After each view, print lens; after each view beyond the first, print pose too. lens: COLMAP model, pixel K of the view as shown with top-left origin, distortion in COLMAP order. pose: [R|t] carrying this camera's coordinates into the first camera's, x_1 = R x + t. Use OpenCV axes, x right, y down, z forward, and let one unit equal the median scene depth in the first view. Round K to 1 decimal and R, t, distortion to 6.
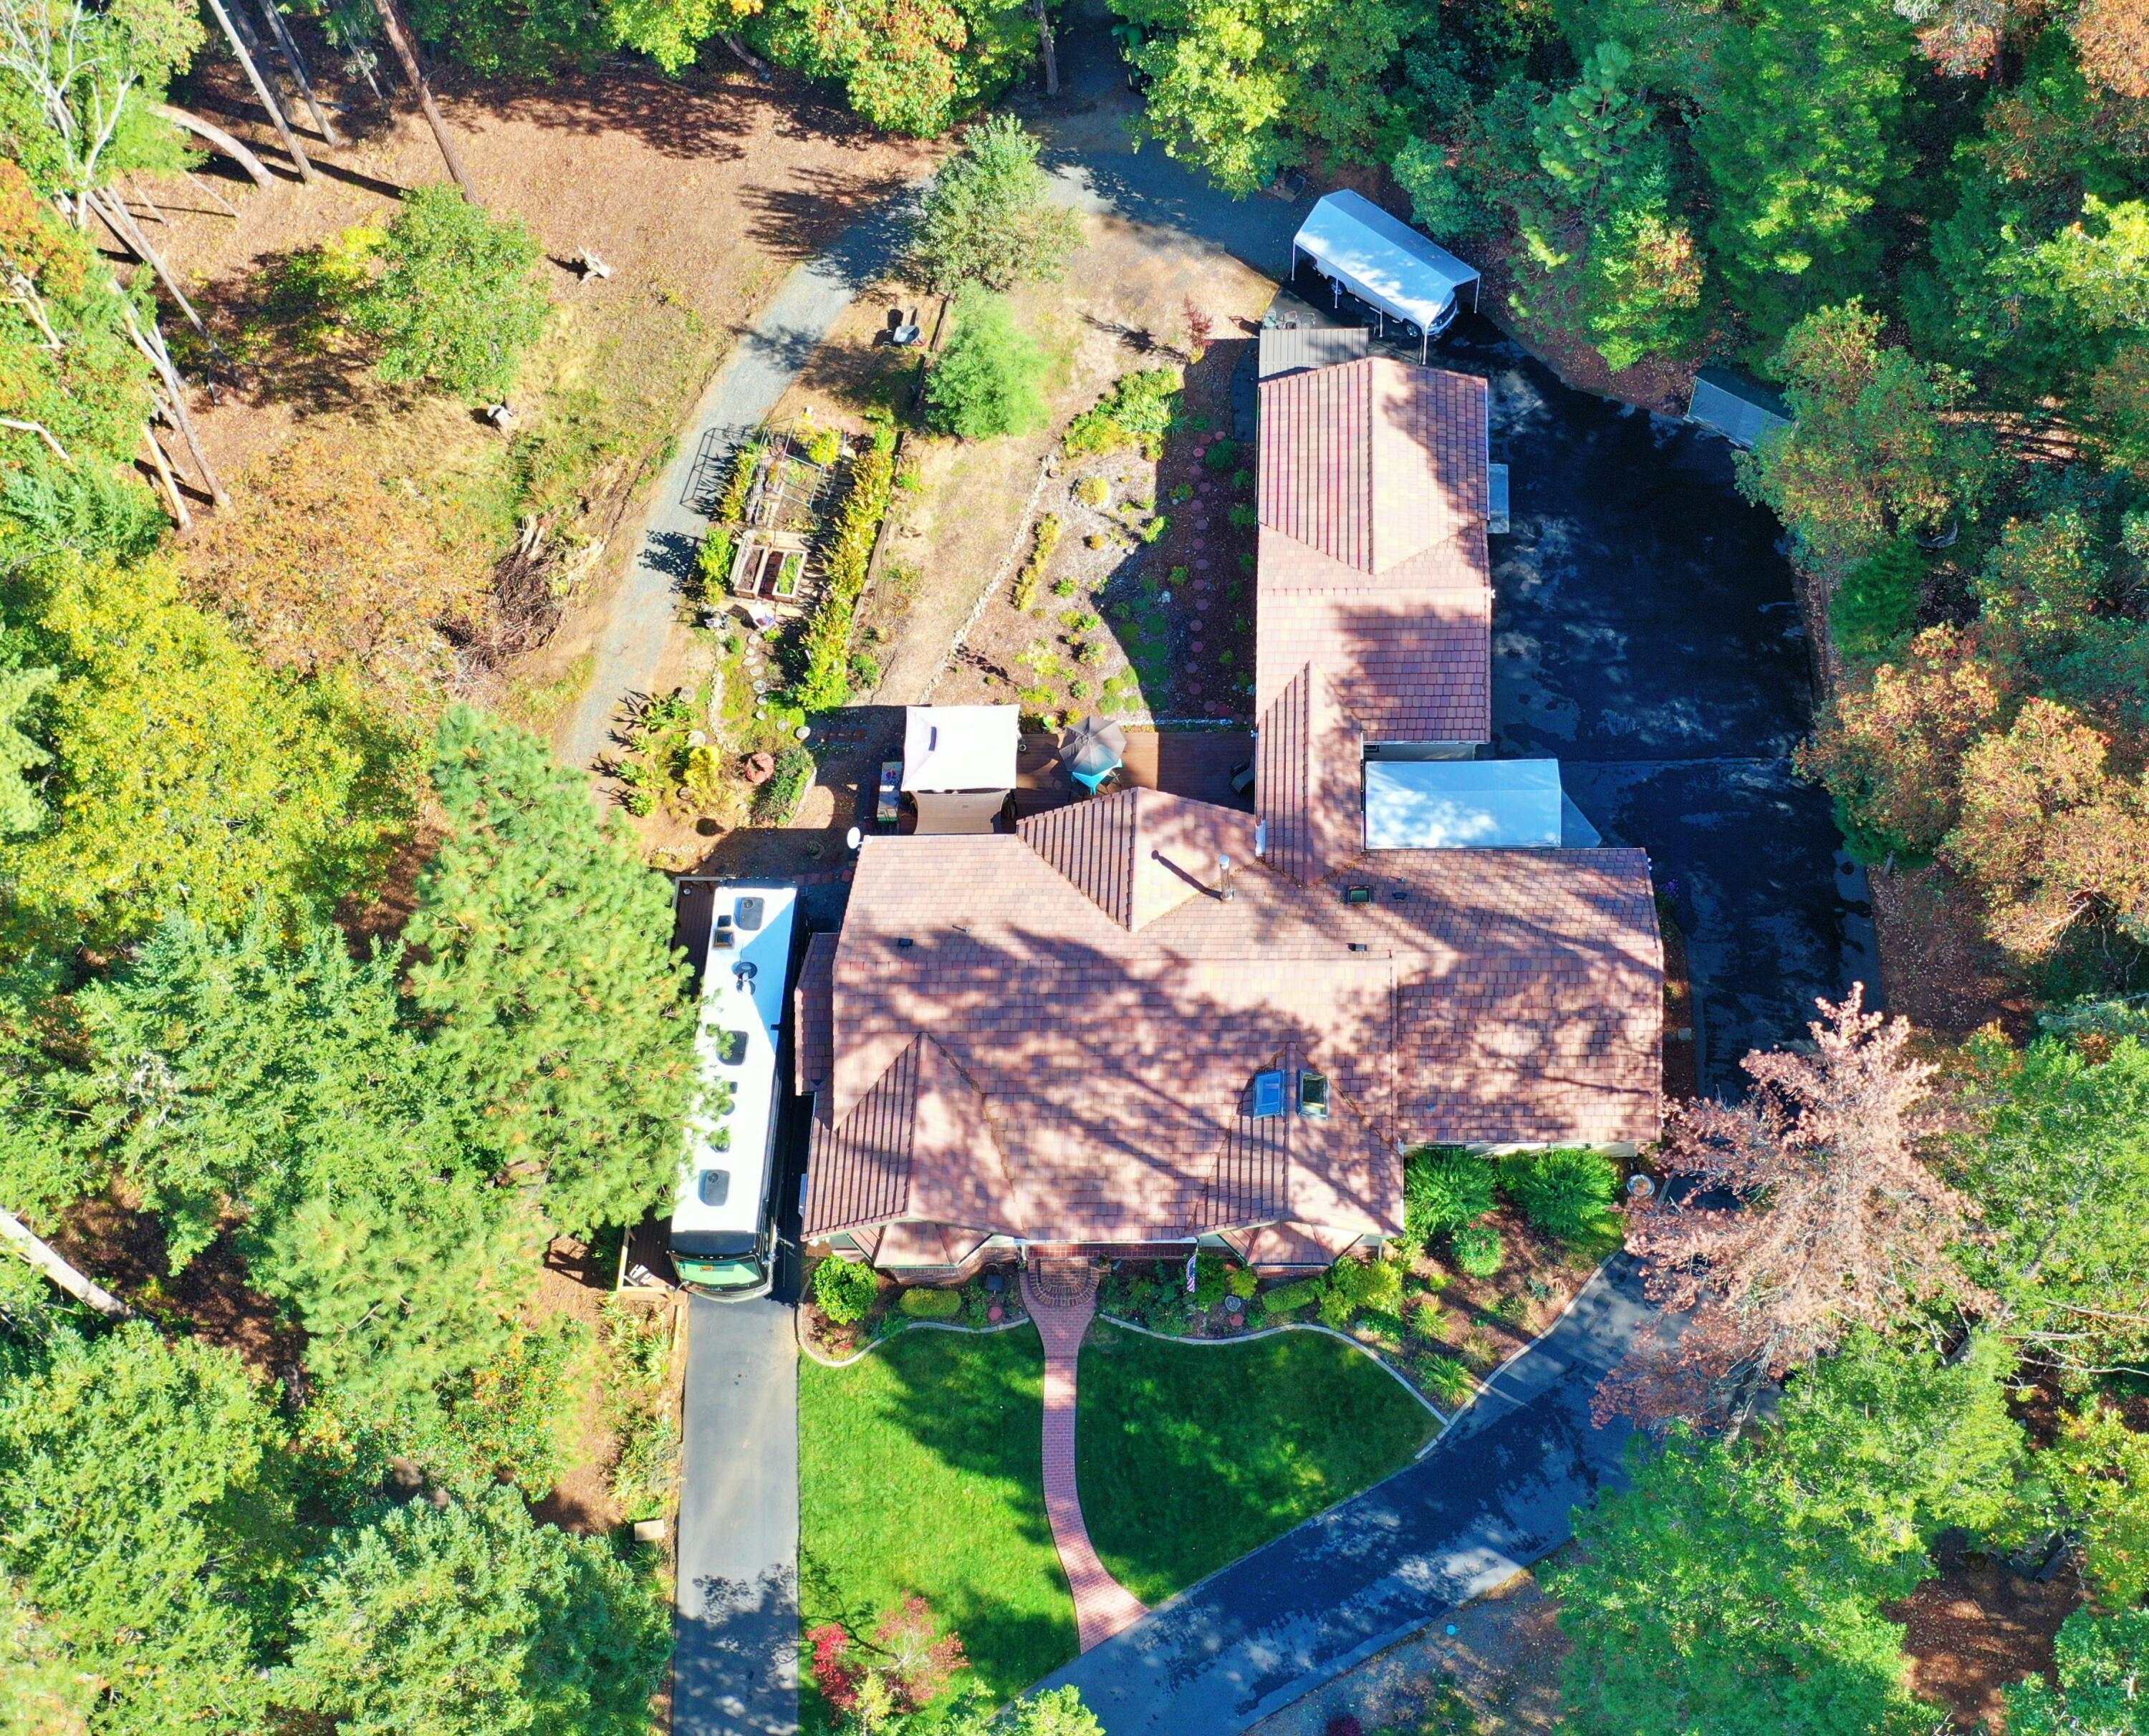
lens RADIAL K [[2728.2, 0, 1074.5], [0, 2728.2, 868.0], [0, 0, 1]] dist [-0.007938, -0.064351]
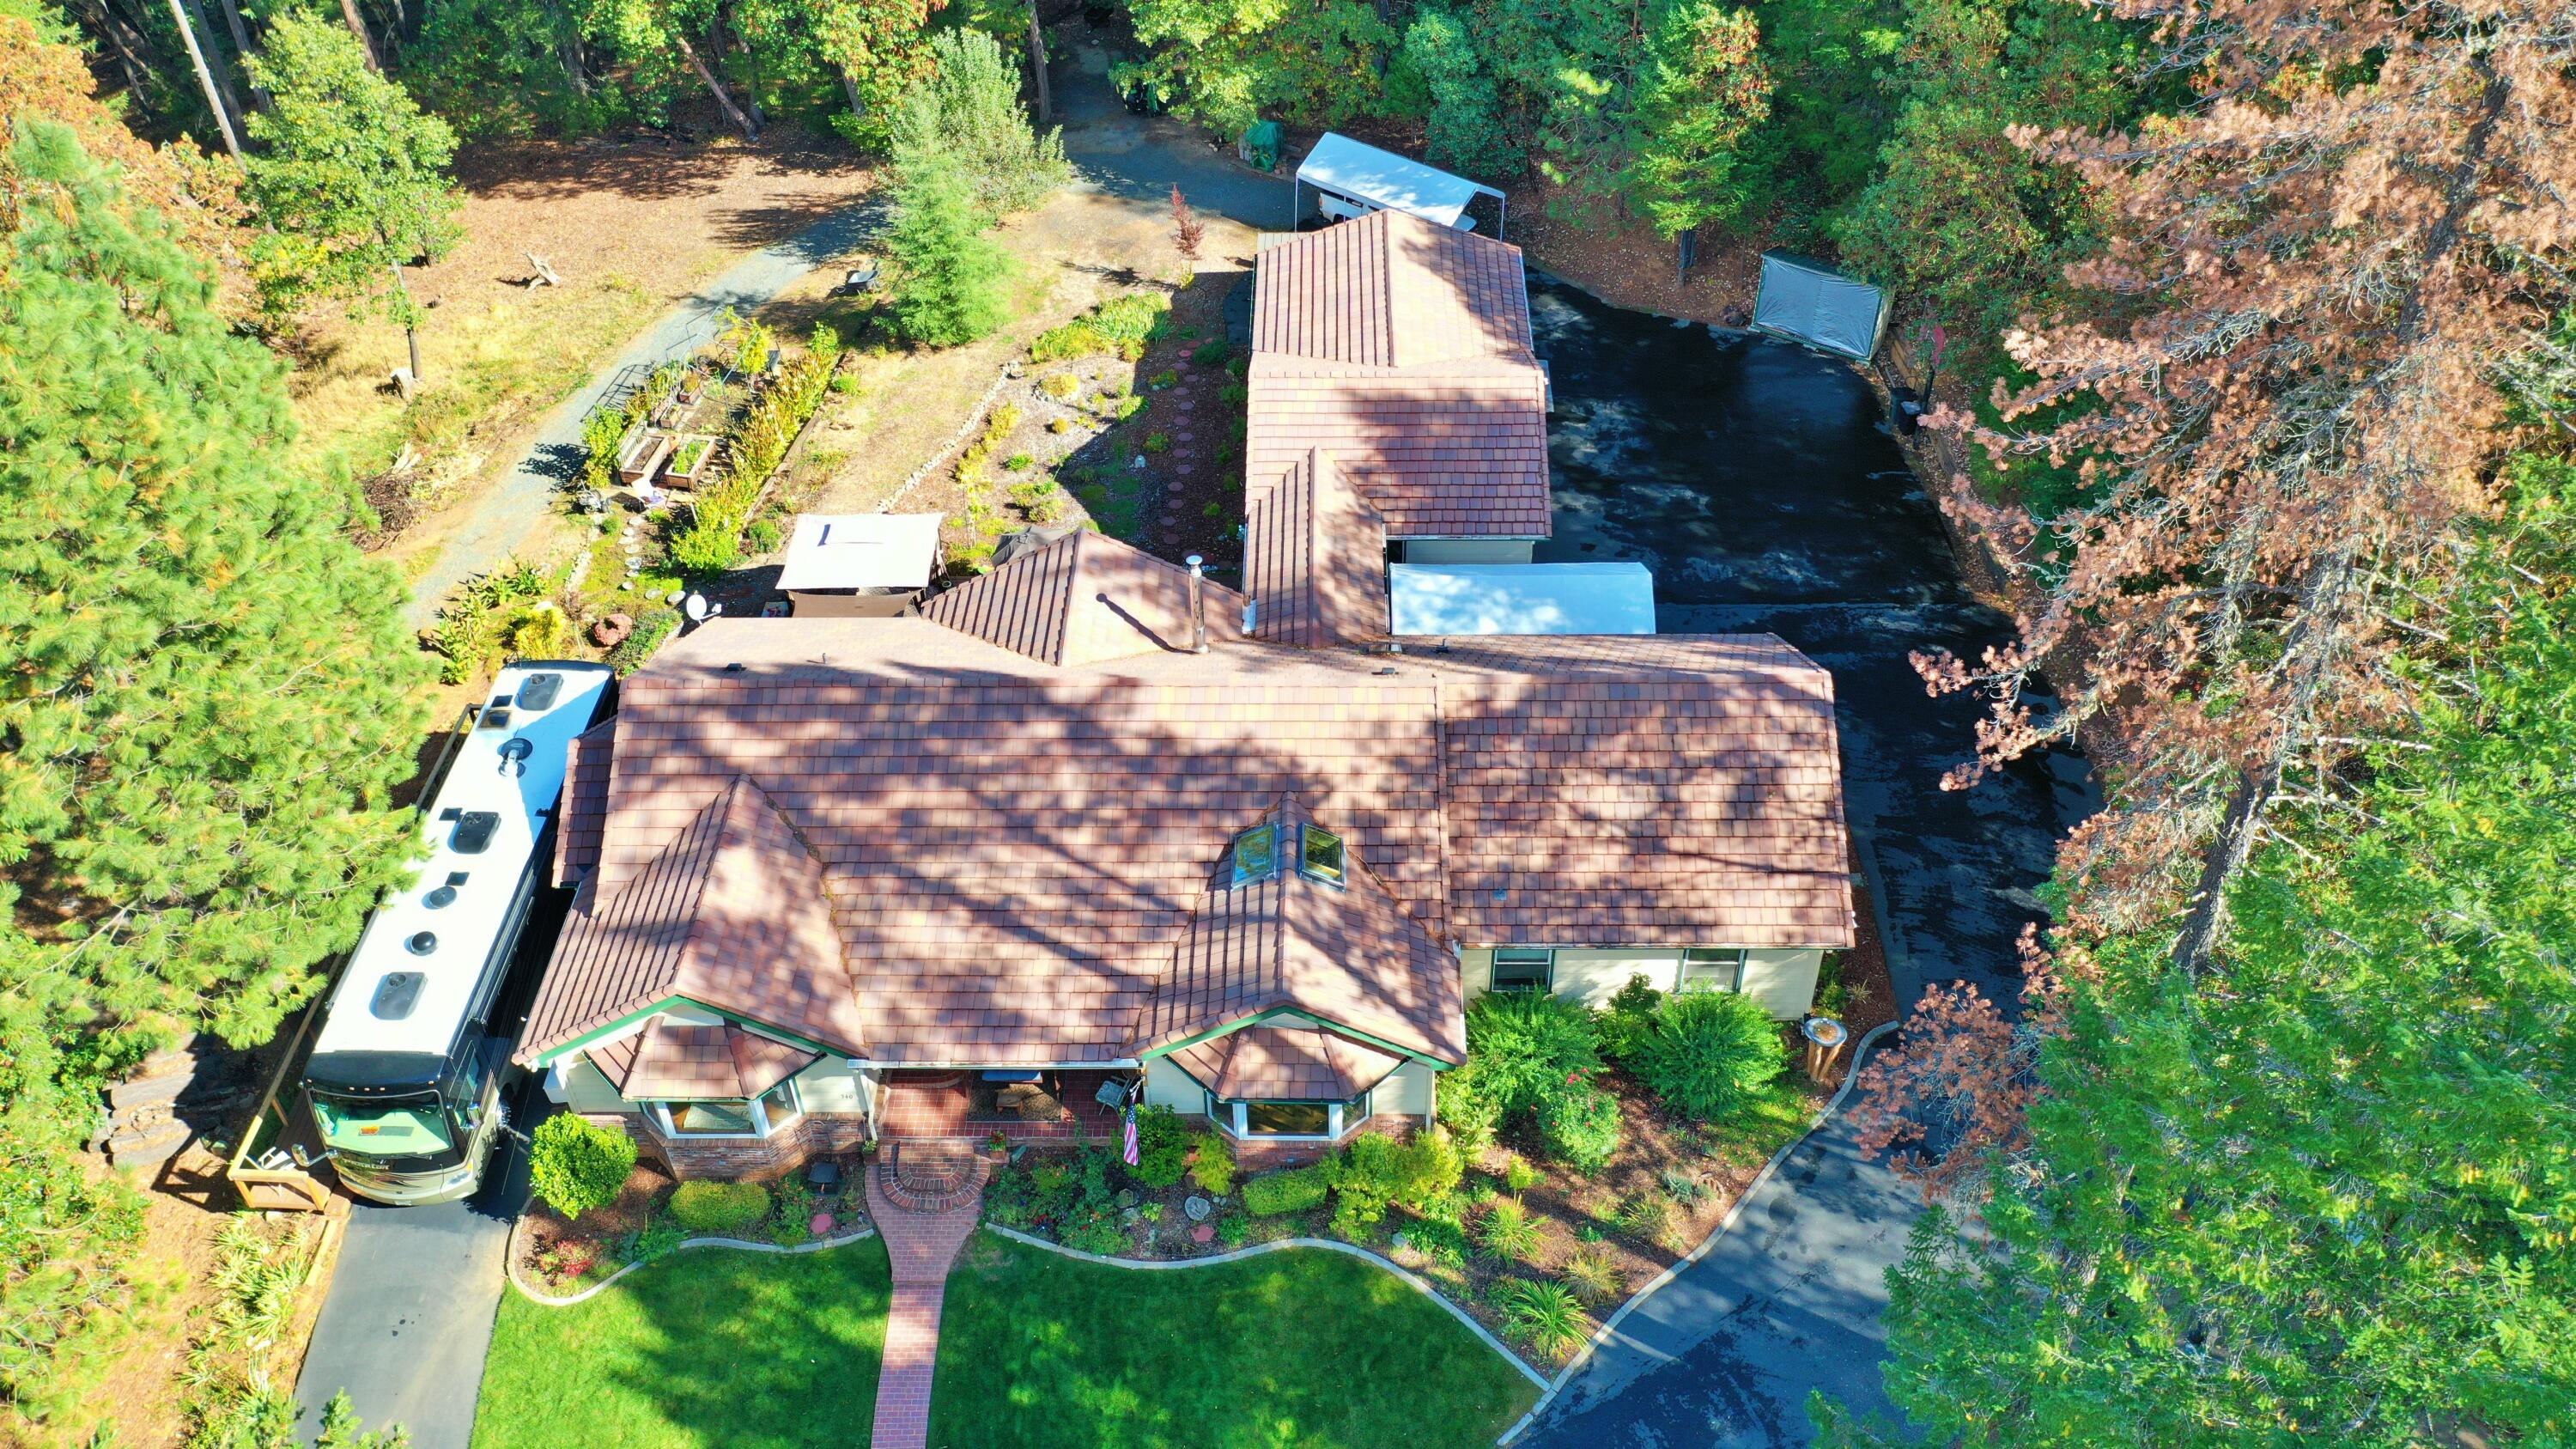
lens RADIAL K [[2099.0, 0, 1177.9], [0, 2099.0, 728.0], [0, 0, 1]] dist [-0.005772, 0.005170]
pose [[0.999635, 0.024710, 0.010888, 0.045823], [-0.018820, 0.926706, -0.375315, 0.240005], [-0.019364, 0.374973, 0.926833, 0.510750]]
